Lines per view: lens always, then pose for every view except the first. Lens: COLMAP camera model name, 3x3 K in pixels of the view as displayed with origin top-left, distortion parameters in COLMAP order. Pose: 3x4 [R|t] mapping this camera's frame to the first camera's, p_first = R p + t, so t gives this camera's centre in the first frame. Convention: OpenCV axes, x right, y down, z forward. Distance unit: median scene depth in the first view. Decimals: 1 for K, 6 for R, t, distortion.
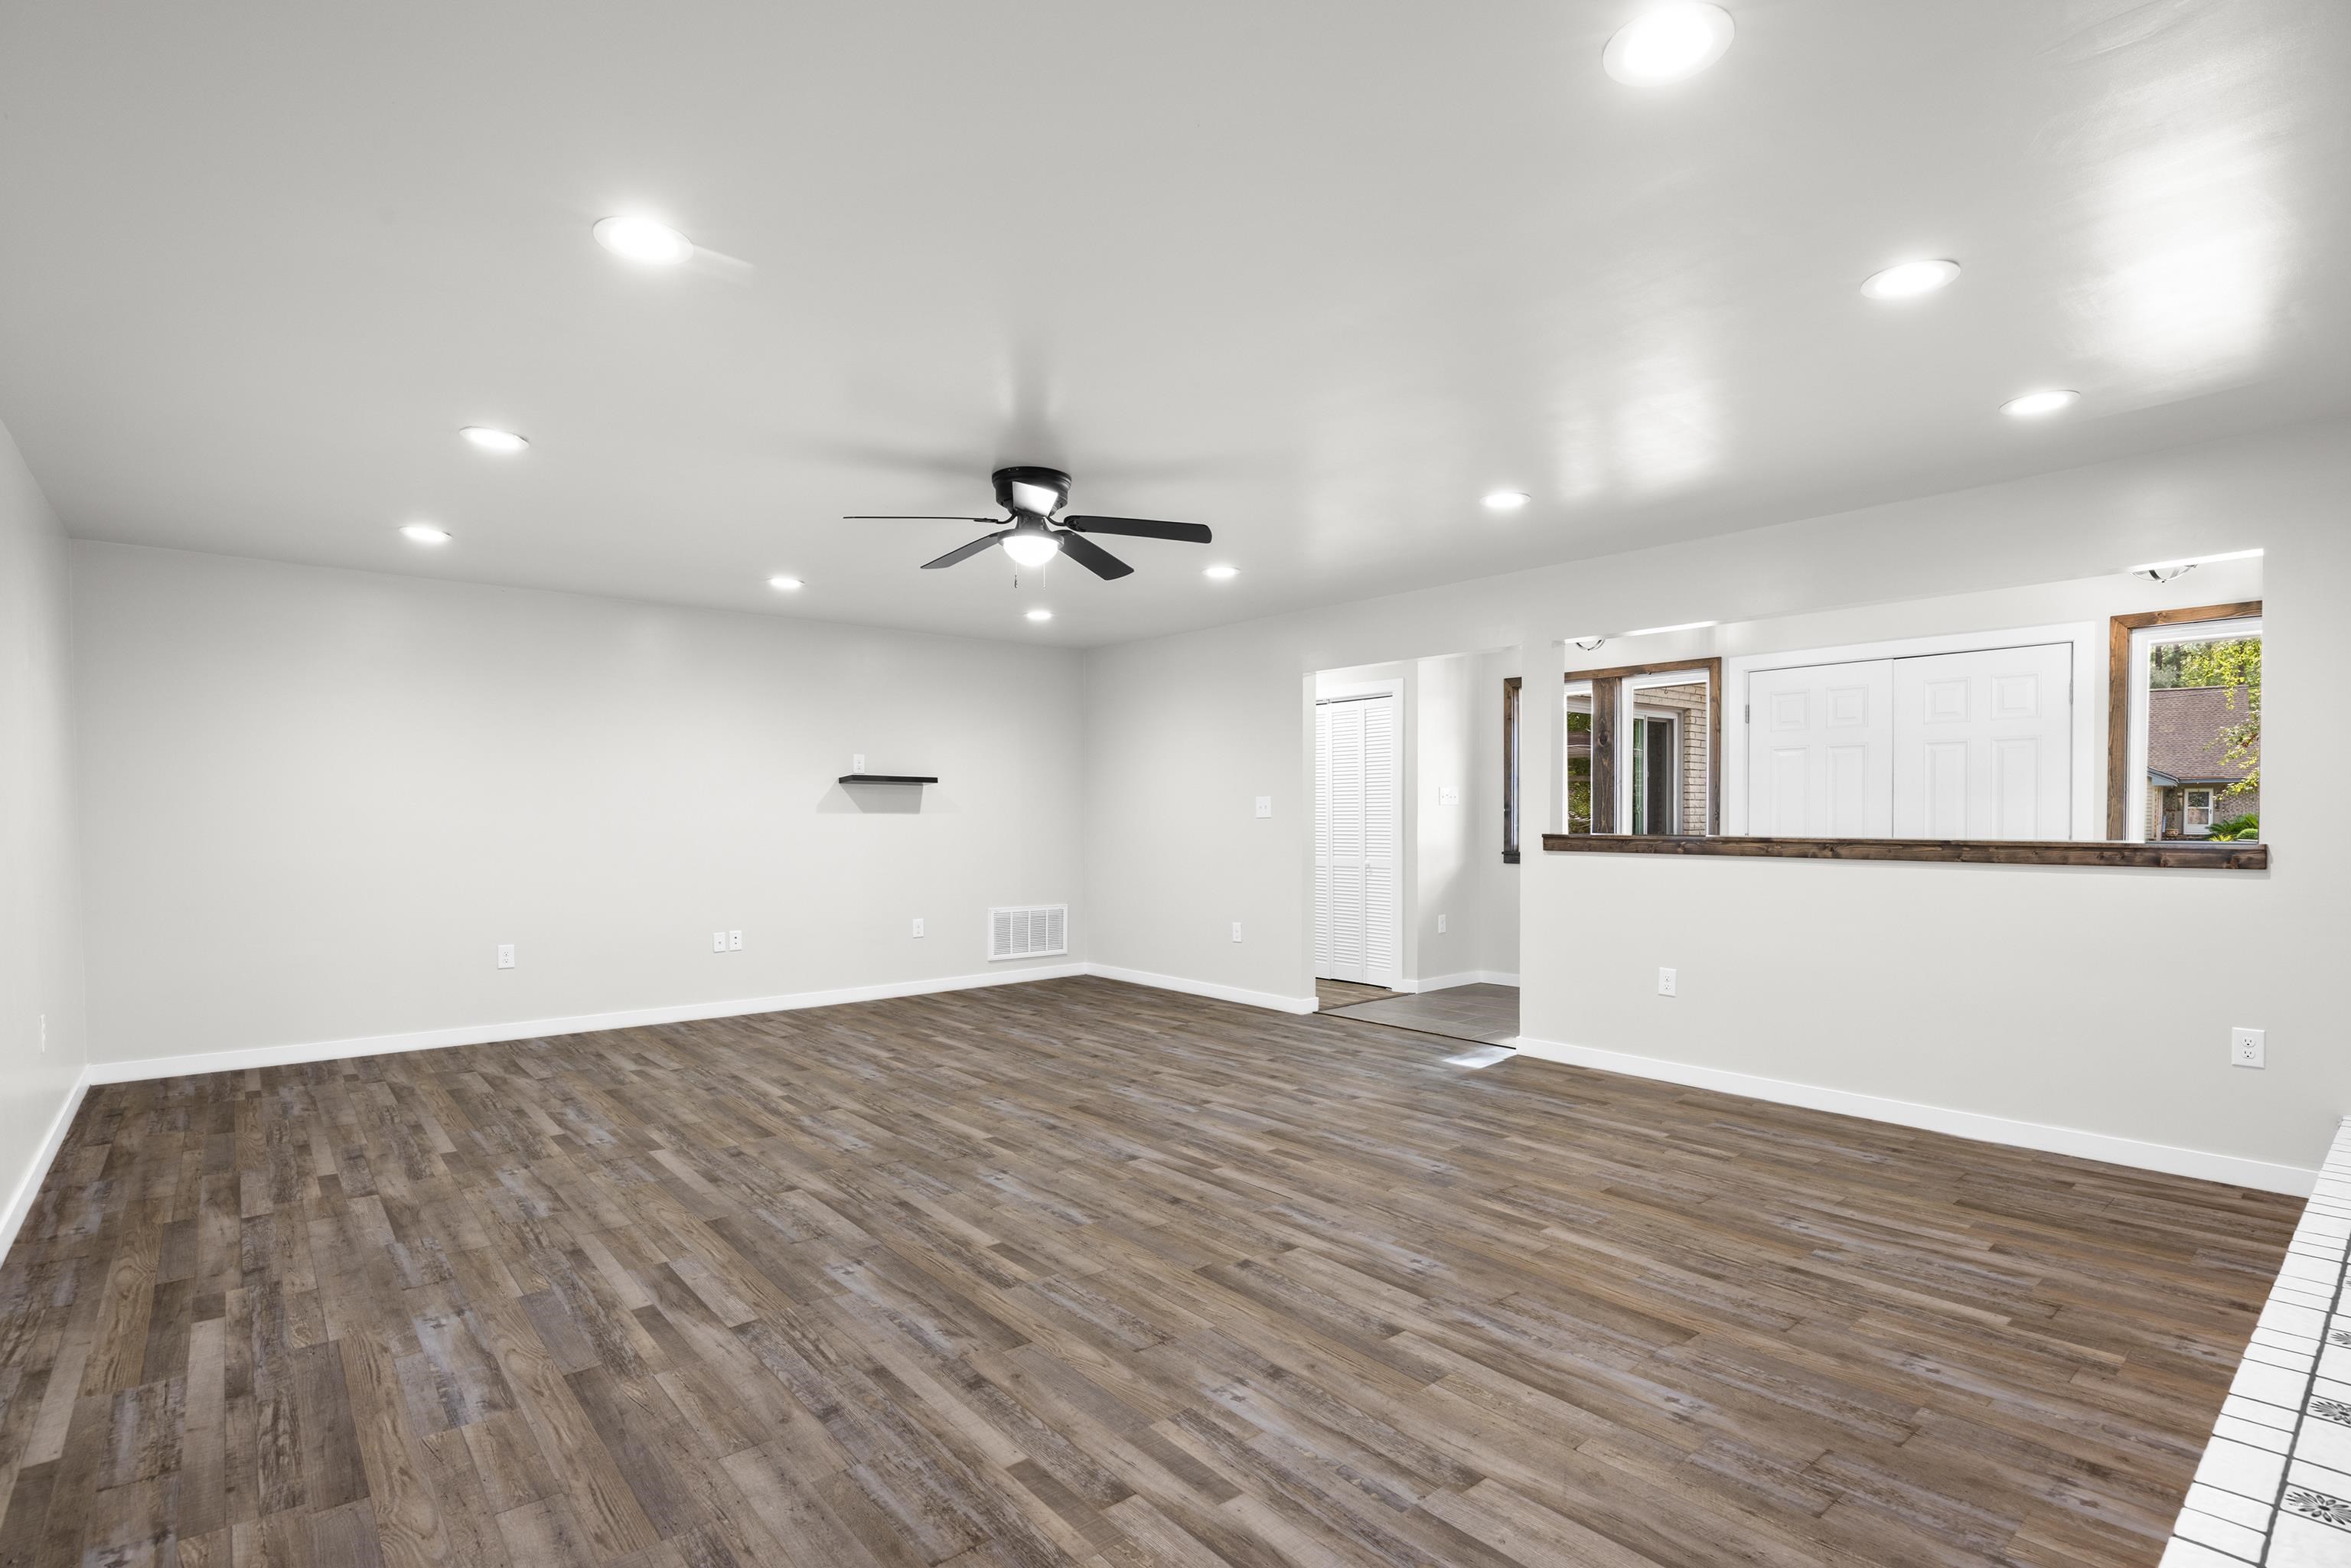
lens RADIAL K [[1113.1, 0, 1182.8], [0, 1113.1, 800.0], [0, 0, 1]] dist [-0.013814, 0.000779]
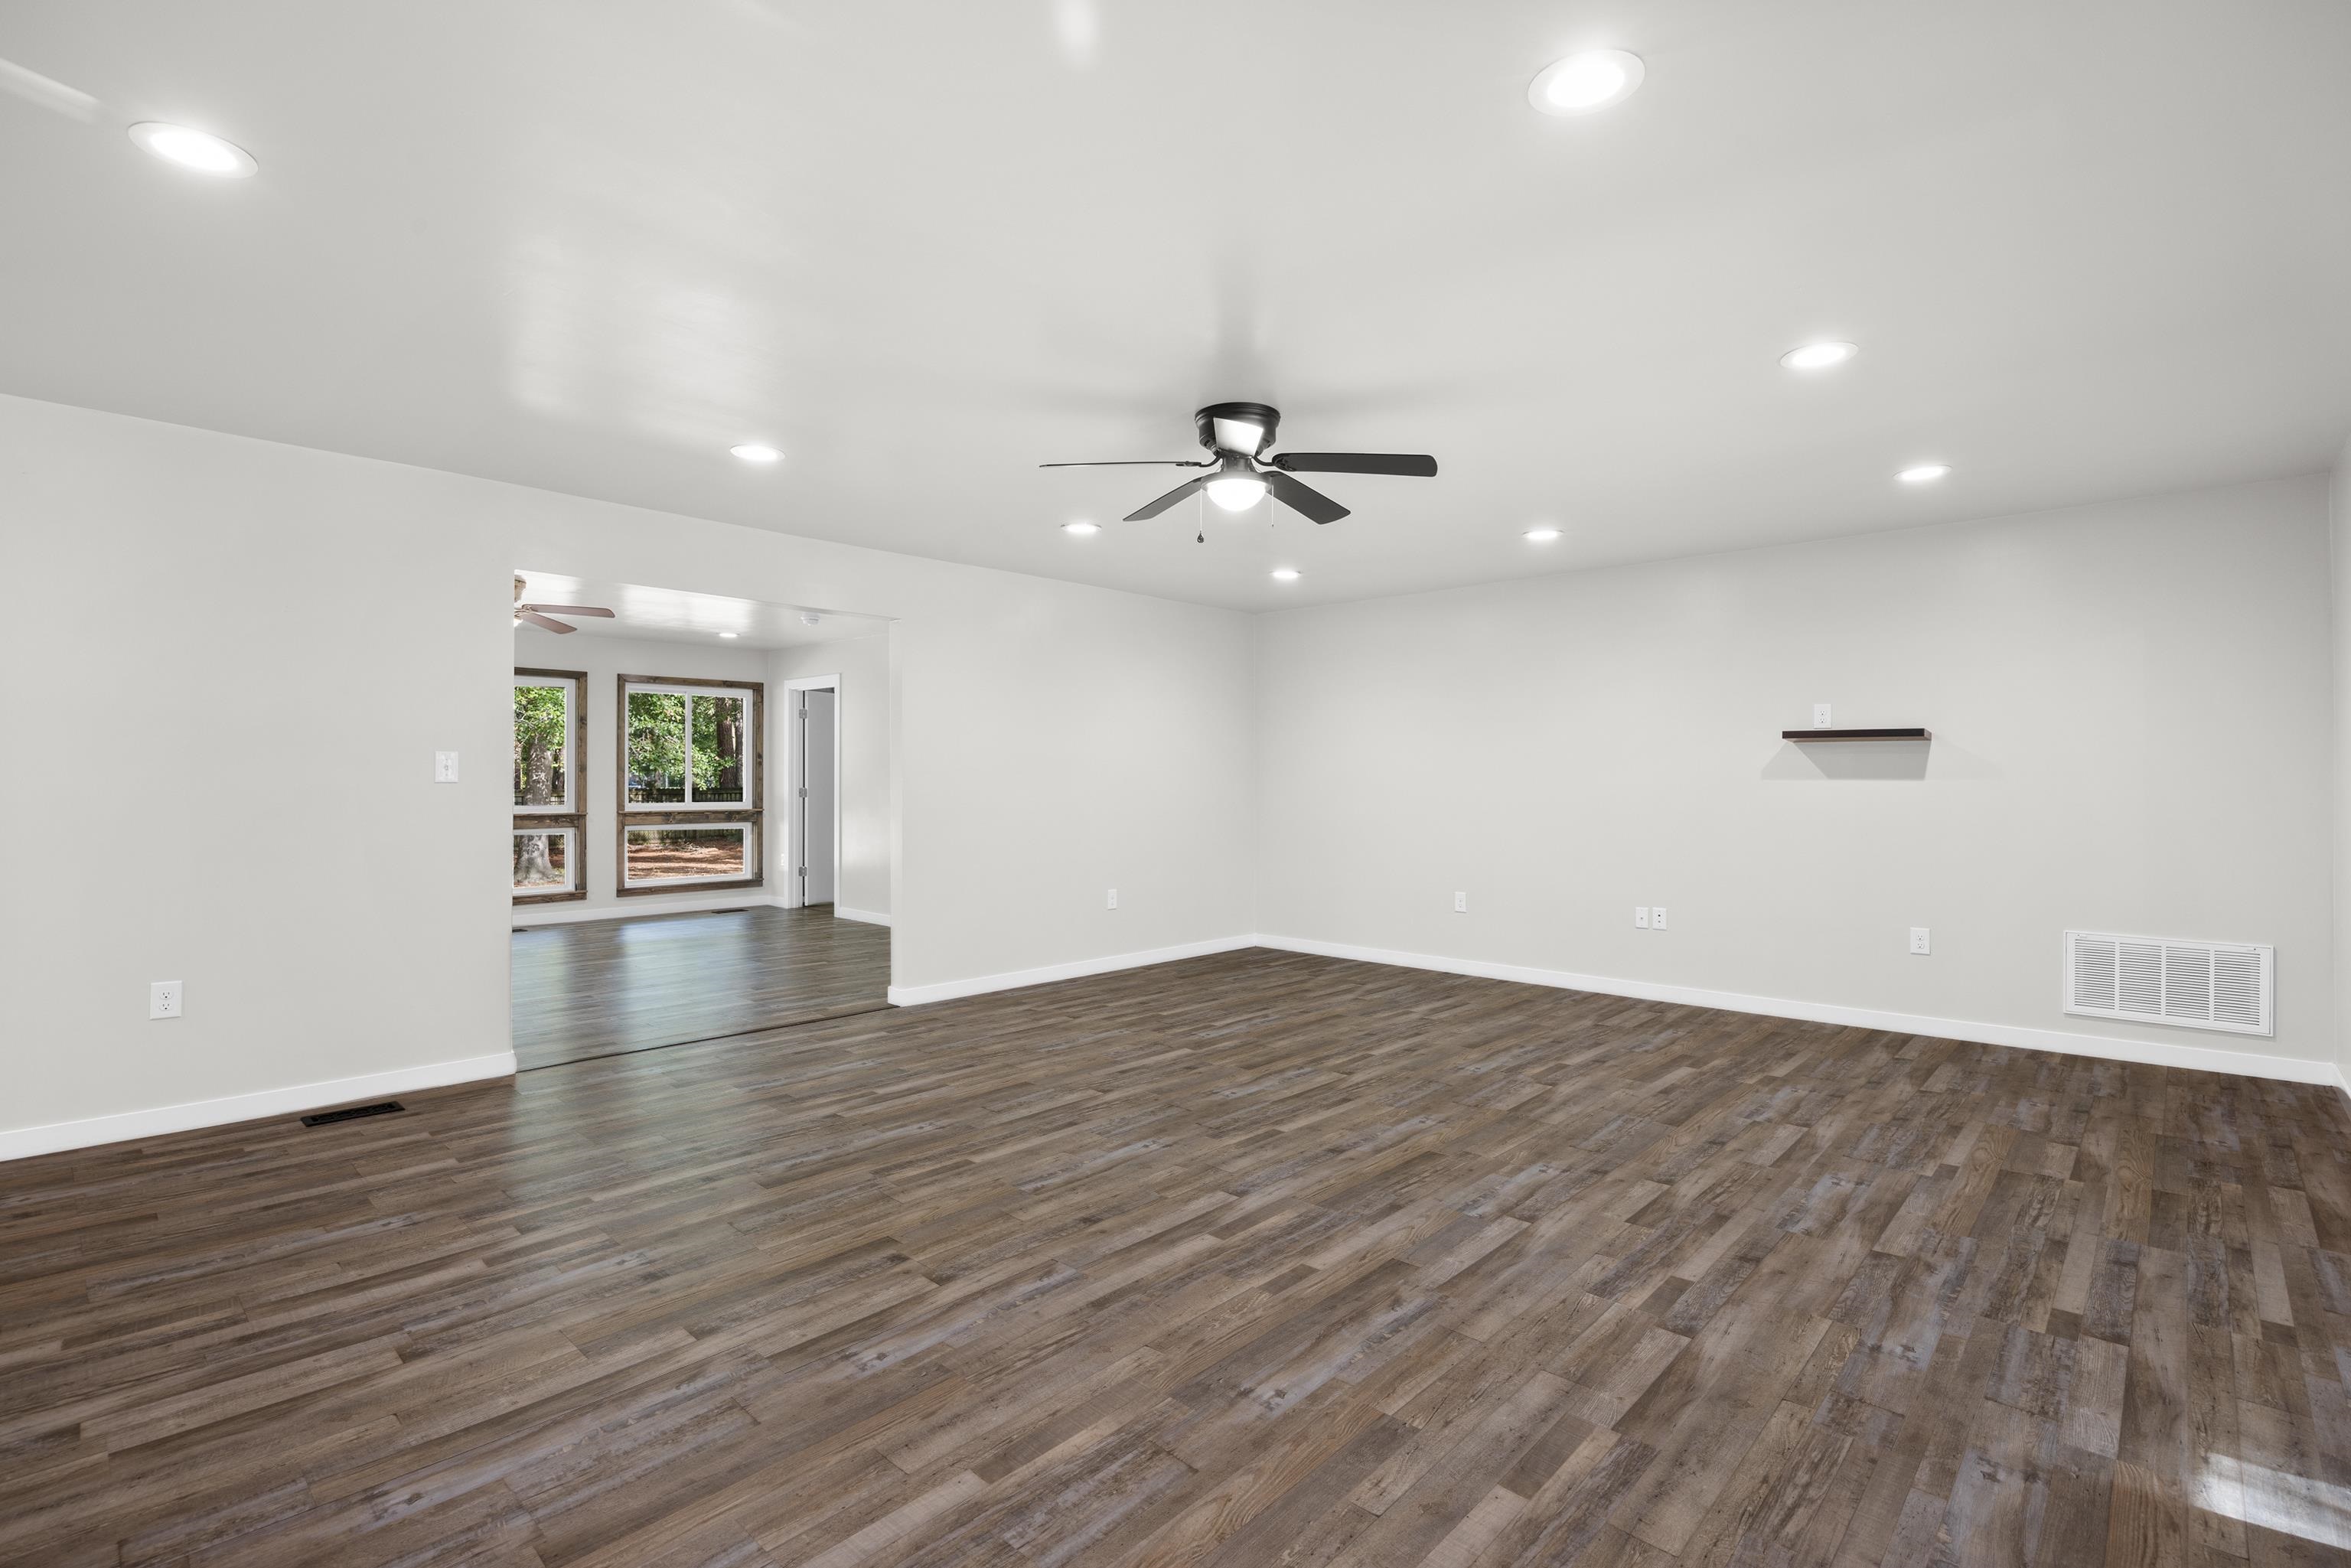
lens RADIAL K [[1100.9, 0, 1173.2], [0, 1100.9, 773.8], [0, 0, 1]] dist [-0.014703, 0.001800]
pose [[0.110187, -0.004754, -0.993900, 0.826590], [0.010422, 0.999939, -0.003627, 0.013350], [0.993856, -0.009958, 0.110230, 0.936559]]
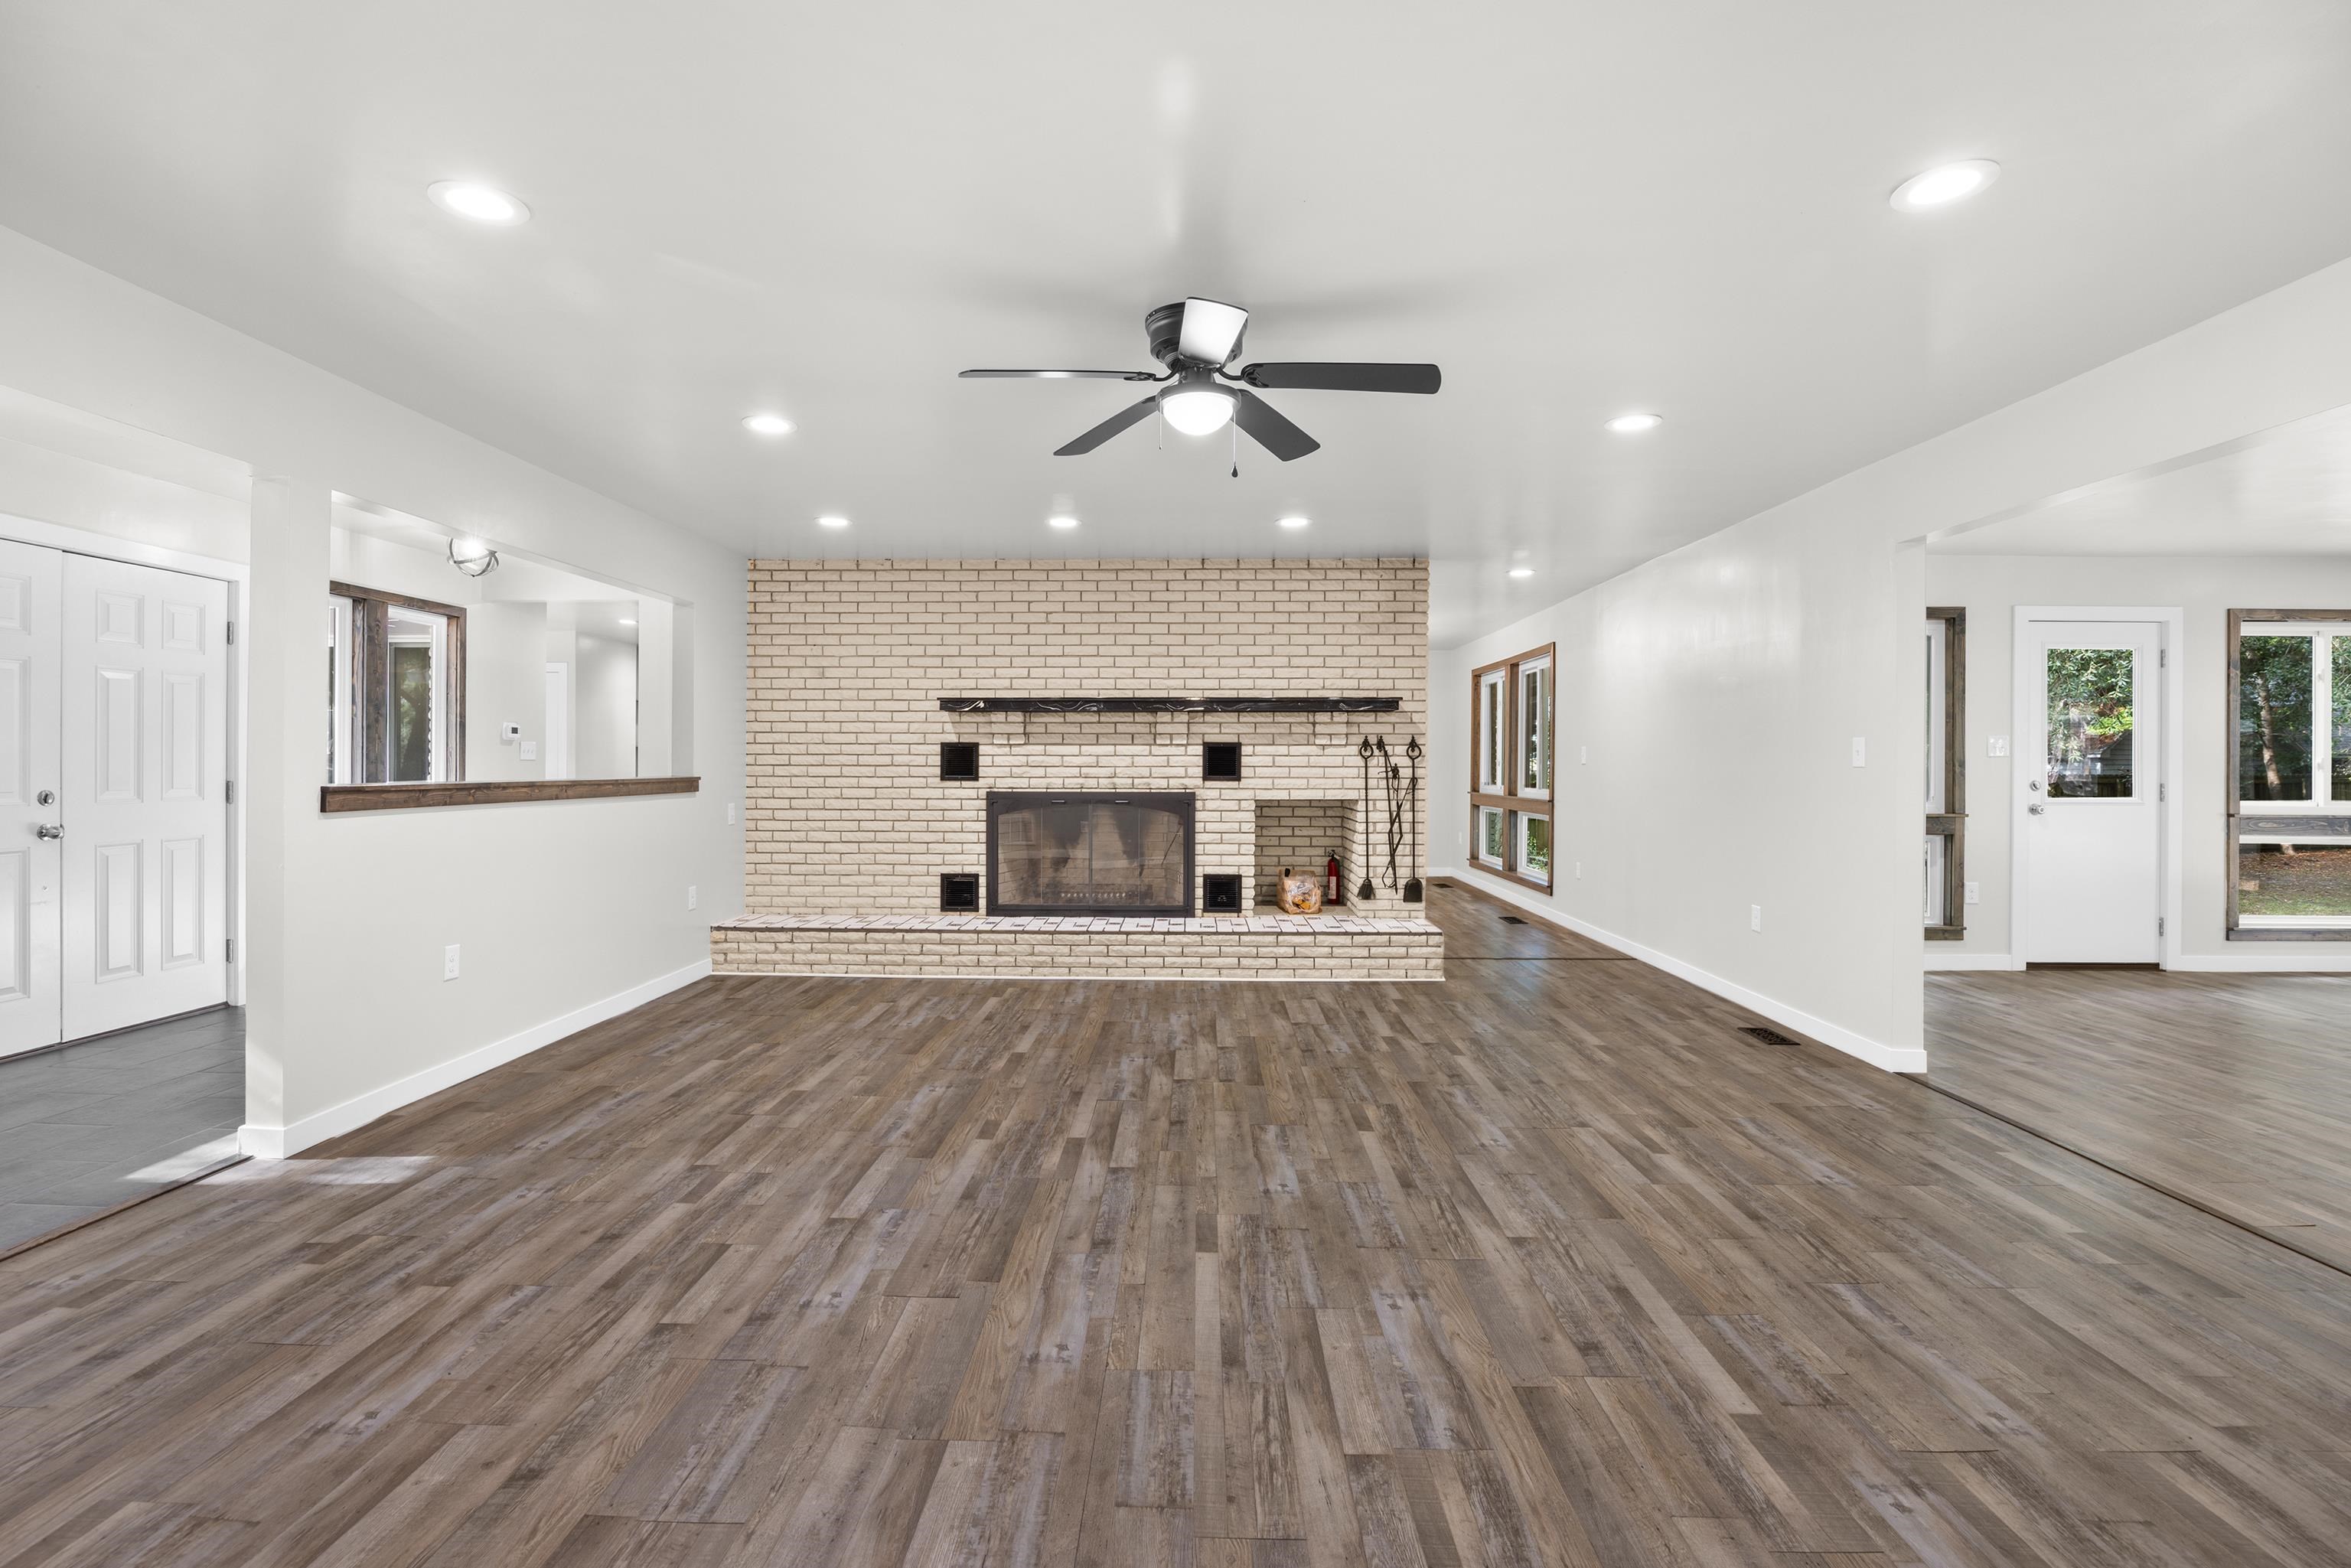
lens RADIAL K [[1100.9, 0, 1173.2], [0, 1100.9, 773.8], [0, 0, 1]] dist [-0.014703, 0.001800]
pose [[-0.741270, -0.009629, 0.671138, -0.678310], [-0.012399, 0.999923, 0.000650, 0.026062], [-0.671092, -0.007840, -0.741332, 1.715742]]
